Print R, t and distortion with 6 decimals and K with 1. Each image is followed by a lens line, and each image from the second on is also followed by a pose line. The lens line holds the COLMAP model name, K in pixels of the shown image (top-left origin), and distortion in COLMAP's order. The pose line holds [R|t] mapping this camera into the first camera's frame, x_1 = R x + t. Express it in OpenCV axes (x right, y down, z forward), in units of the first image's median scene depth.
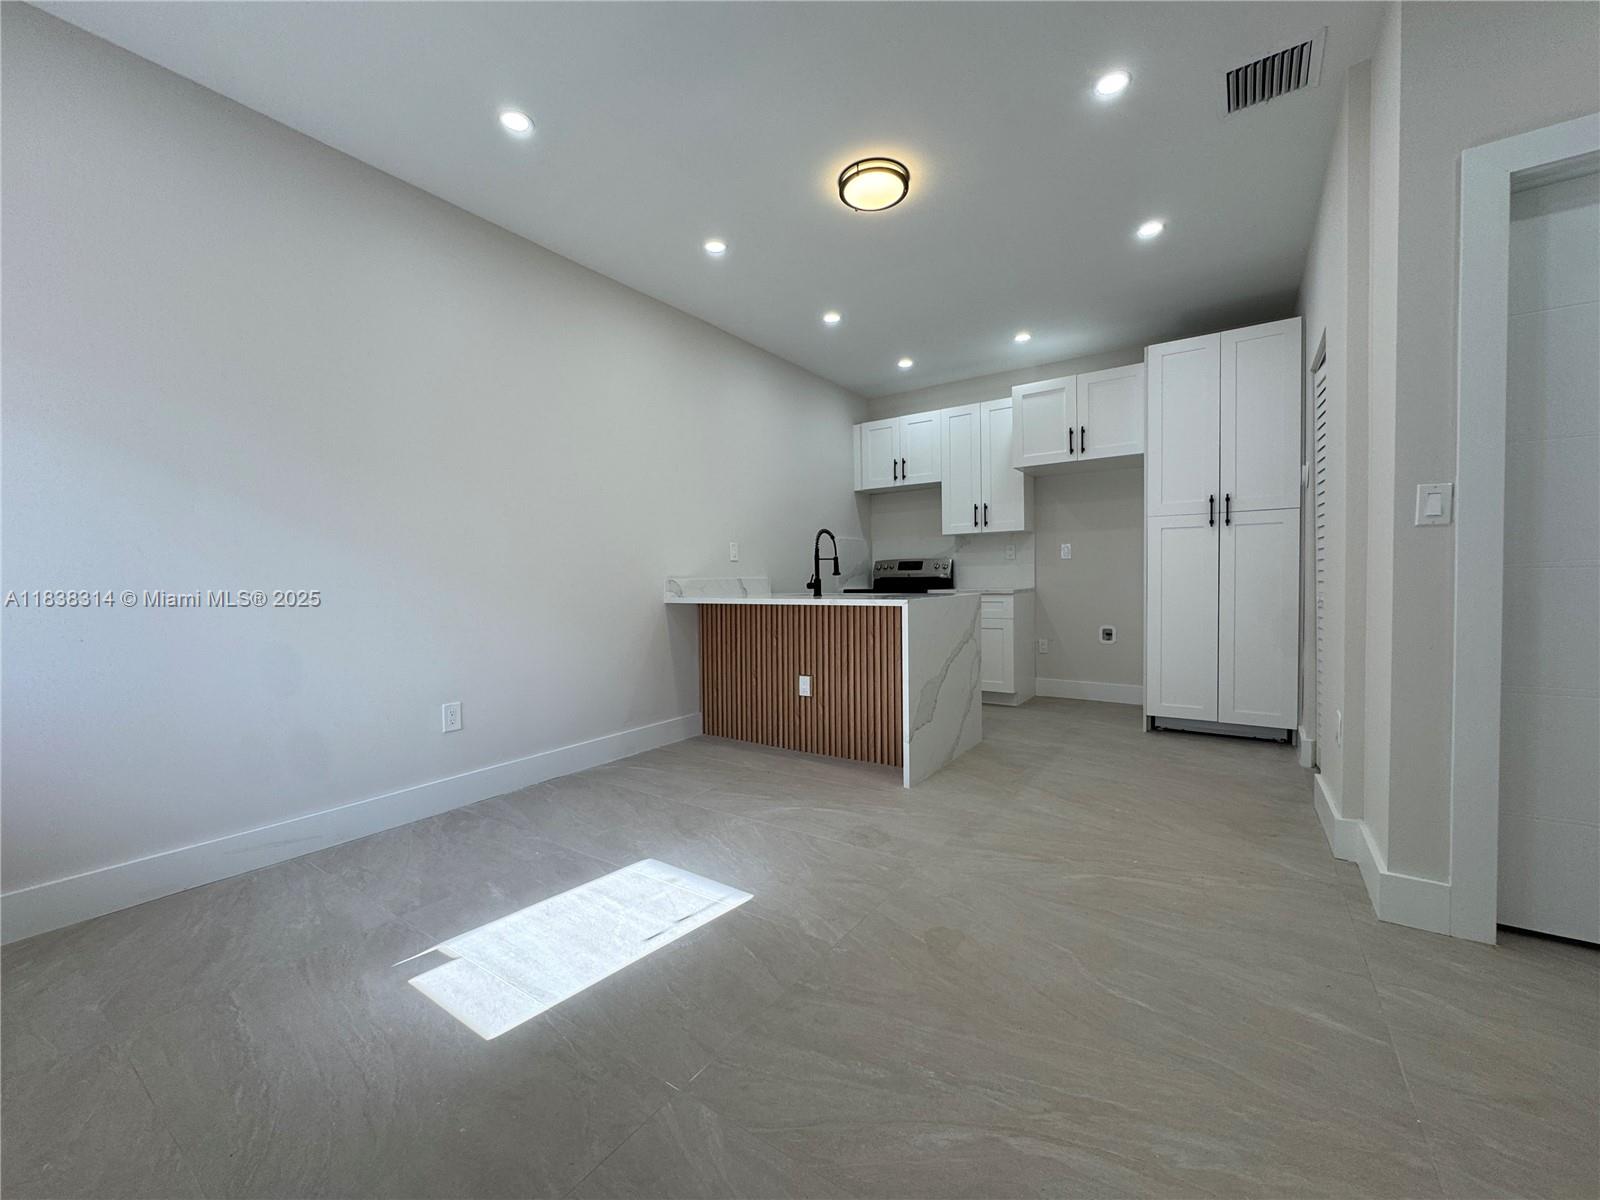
lens RADIAL K [[639.9, 0, 799.6], [0, 639.9, 597.7], [0, 0, 1]] dist [-0.004579, 0.000221]
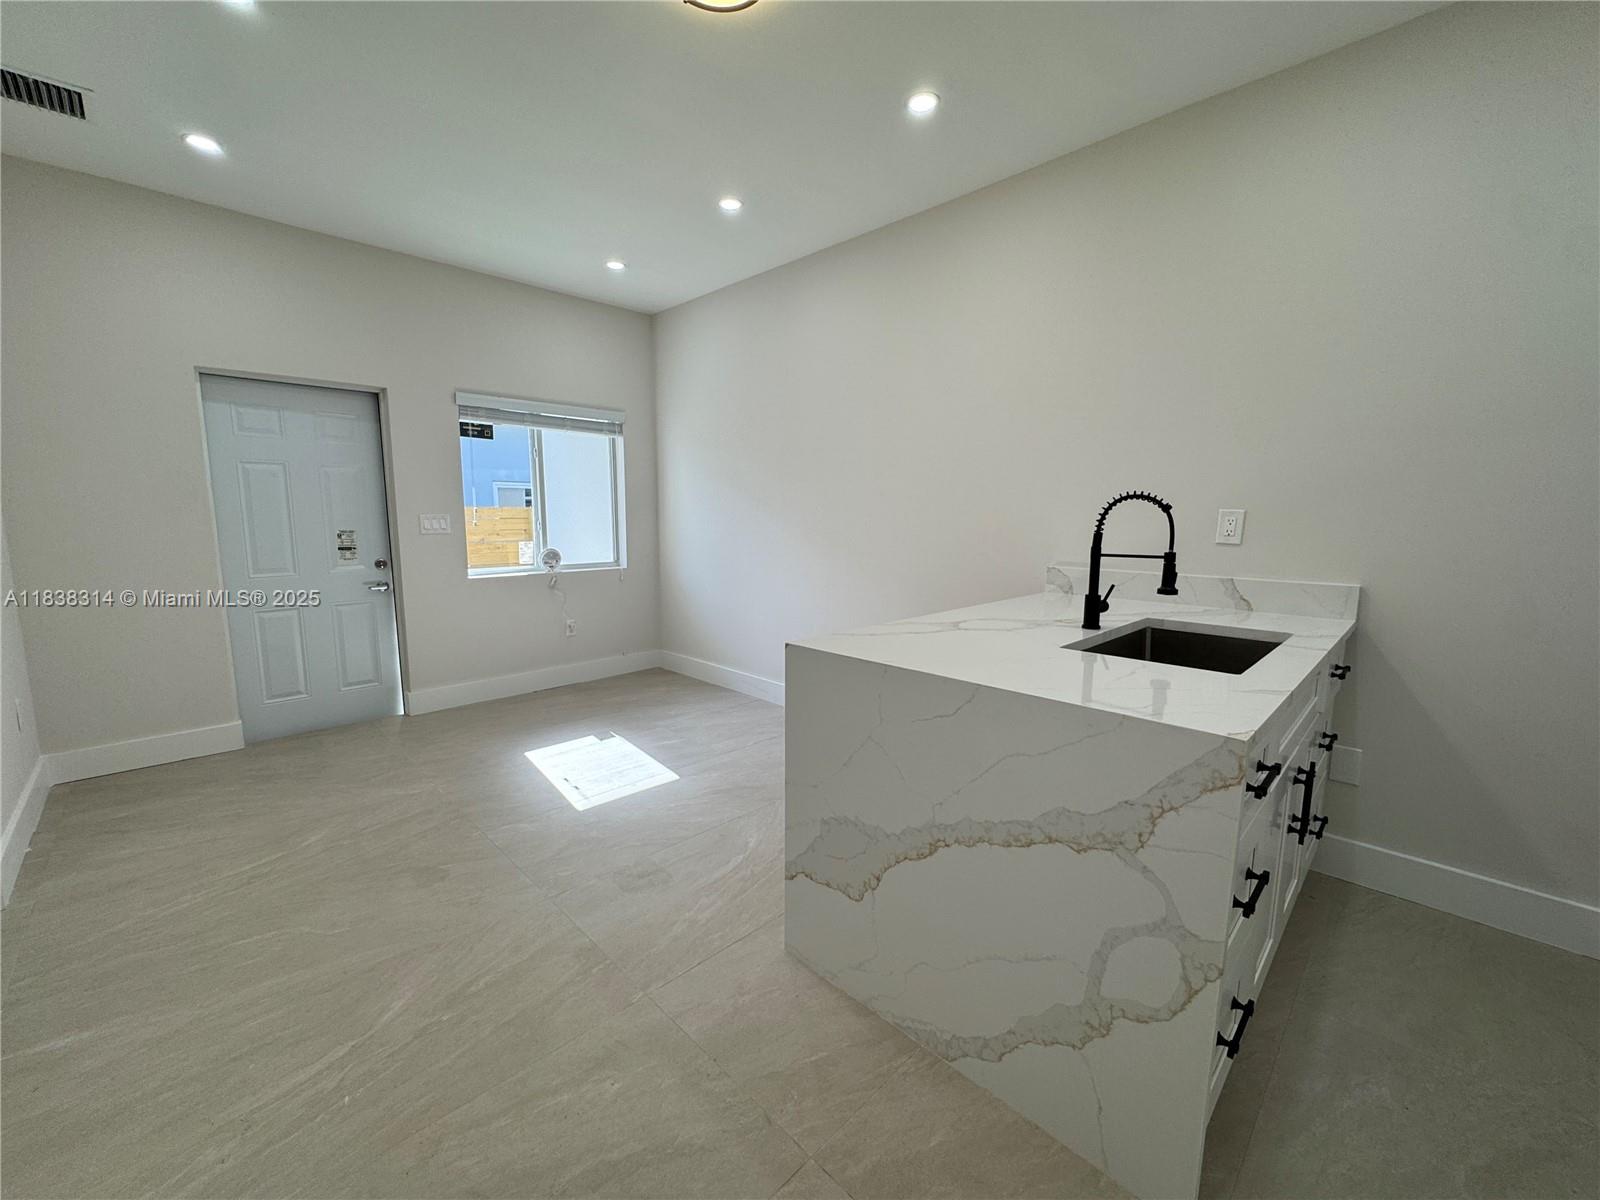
lens RADIAL K [[640.9, 0, 799.0], [0, 640.9, 599.0], [0, 0, 1]] dist [-0.005016, 0.000654]
pose [[-0.189516, 0.146957, -0.970818, 0.568232], [-0.030745, 0.987363, 0.155463, -0.098660], [0.981396, 0.059311, -0.182603, 0.886880]]
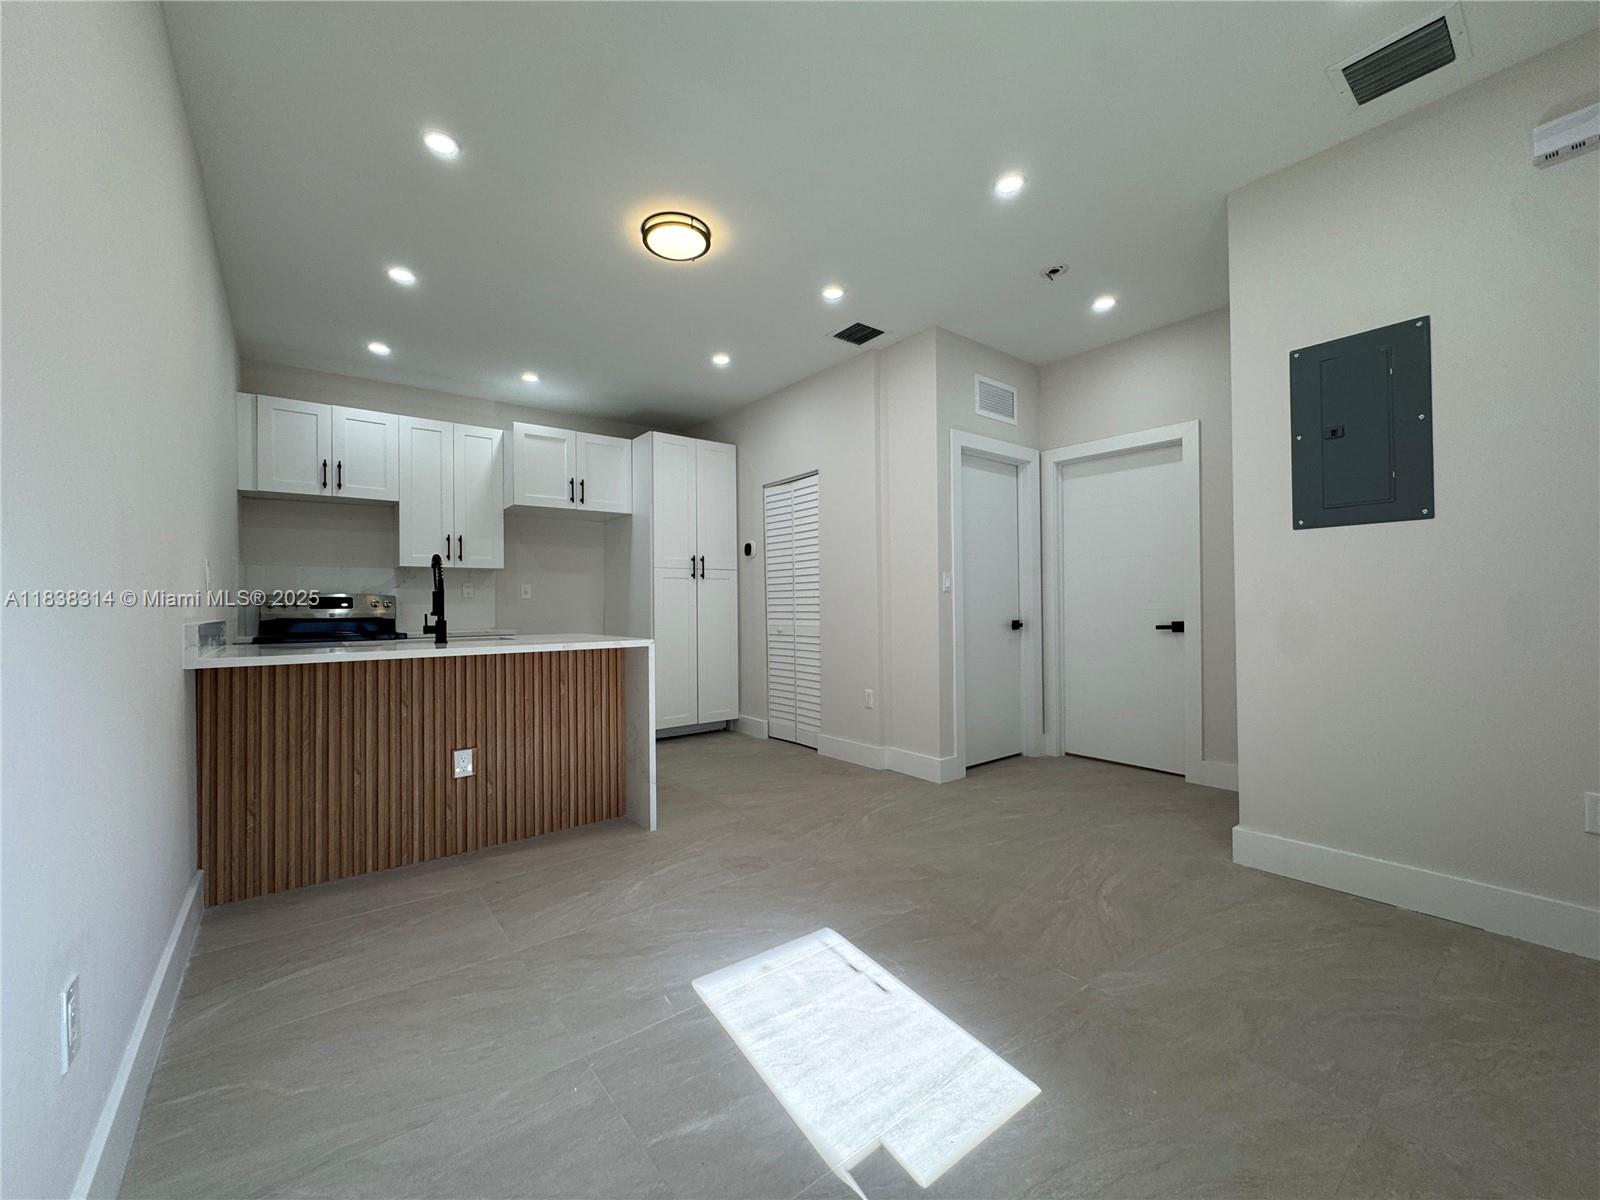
lens RADIAL K [[640.9, 0, 799.0], [0, 640.9, 599.0], [0, 0, 1]] dist [-0.005016, 0.000654]
pose [[0.302845, 0.021776, 0.952791, -0.575068], [0.035374, 0.998793, -0.034071, -0.014420], [-0.952383, 0.044023, 0.301709, 0.380451]]
